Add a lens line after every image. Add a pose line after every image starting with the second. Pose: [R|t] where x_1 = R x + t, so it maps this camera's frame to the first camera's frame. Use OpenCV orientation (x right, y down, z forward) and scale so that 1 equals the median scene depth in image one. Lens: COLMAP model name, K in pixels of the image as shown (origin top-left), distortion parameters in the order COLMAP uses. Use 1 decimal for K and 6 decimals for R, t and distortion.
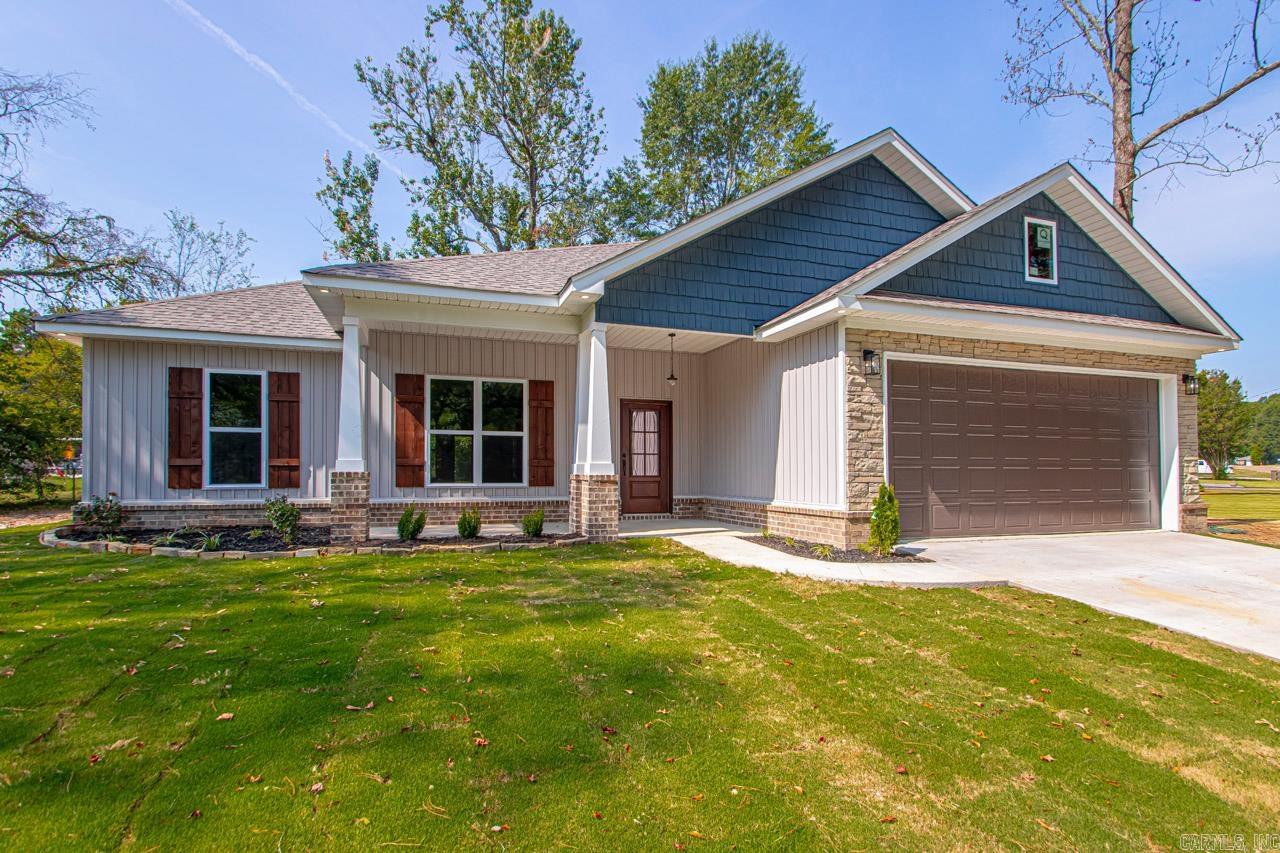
lens RADIAL K [[608.1, 0, 645.1], [0, 608.1, 457.4], [0, 0, 1]] dist [0.014482, -0.015441]
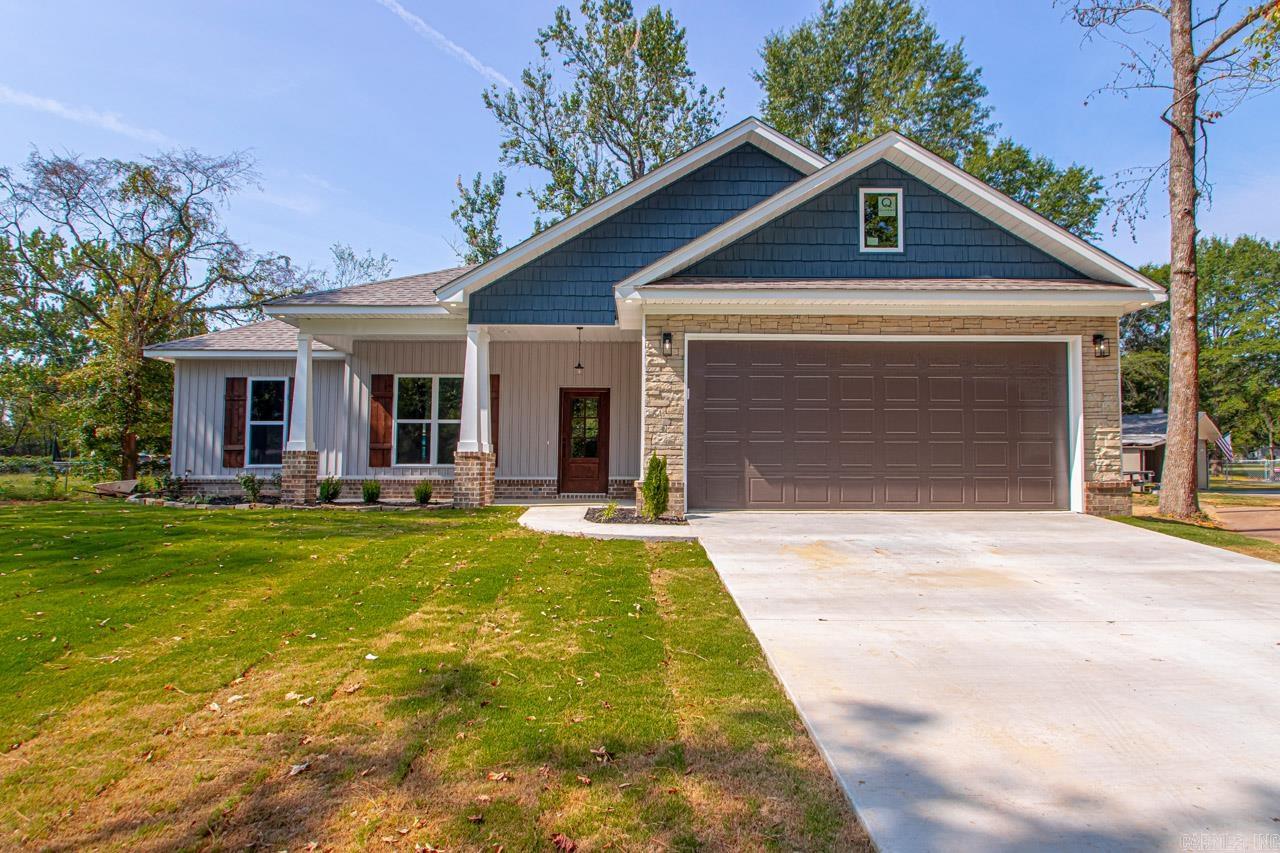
lens RADIAL K [[701.4, 0, 681.1], [0, 701.4, 431.8], [0, 0, 1]] dist [-0.014548, -0.000885]
pose [[0.949827, -0.019984, -0.312135, 0.654254], [0.007219, 0.999092, -0.041997, 0.044068], [0.312691, 0.037637, 0.949109, -0.147401]]
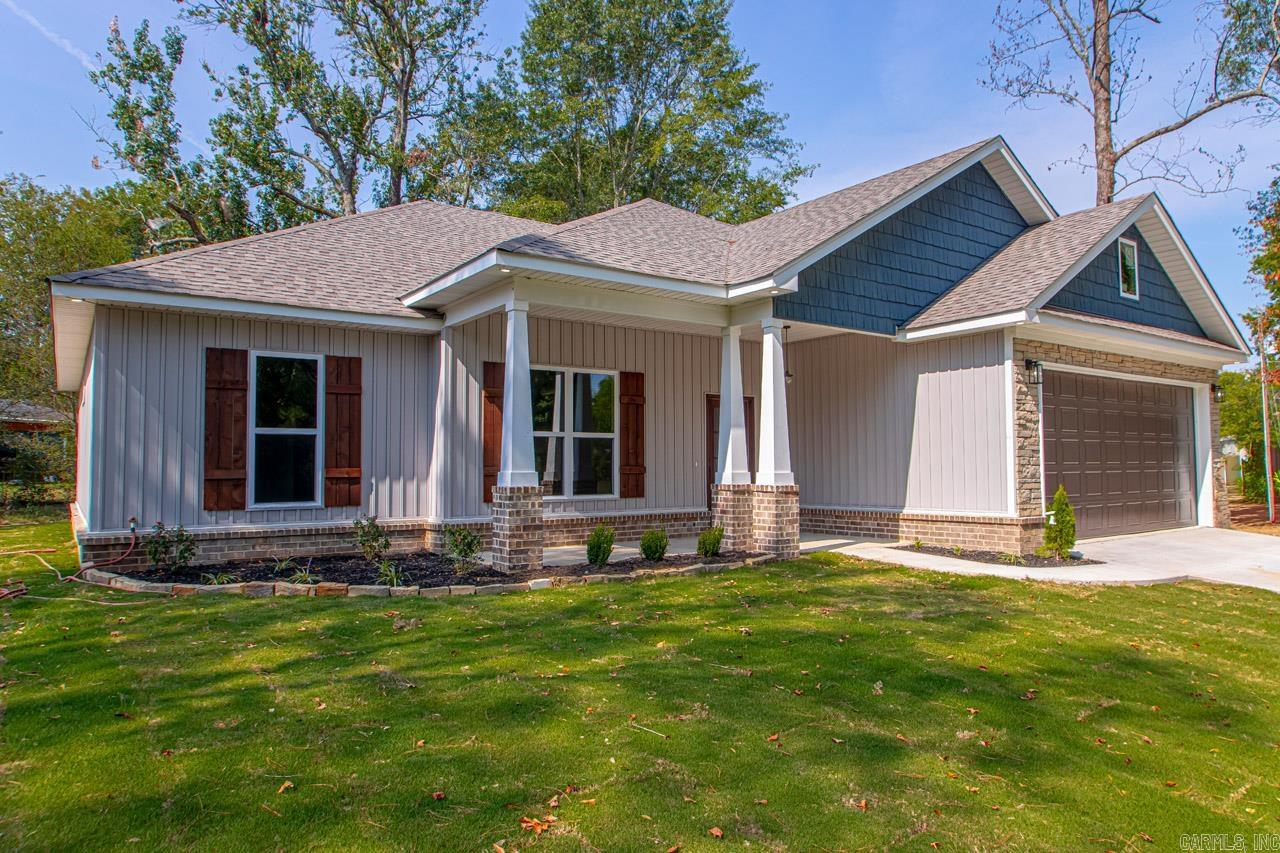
lens RADIAL K [[814.8, 0, 640.0], [0, 814.8, 426.5], [0, 0, 1]] dist [-0.024088, -0.001965]
pose [[0.957342, 0.005902, 0.288898, -0.550017], [0.001726, 0.999657, -0.026142, -0.024341], [-0.288953, 0.025526, 0.957003, -0.095527]]
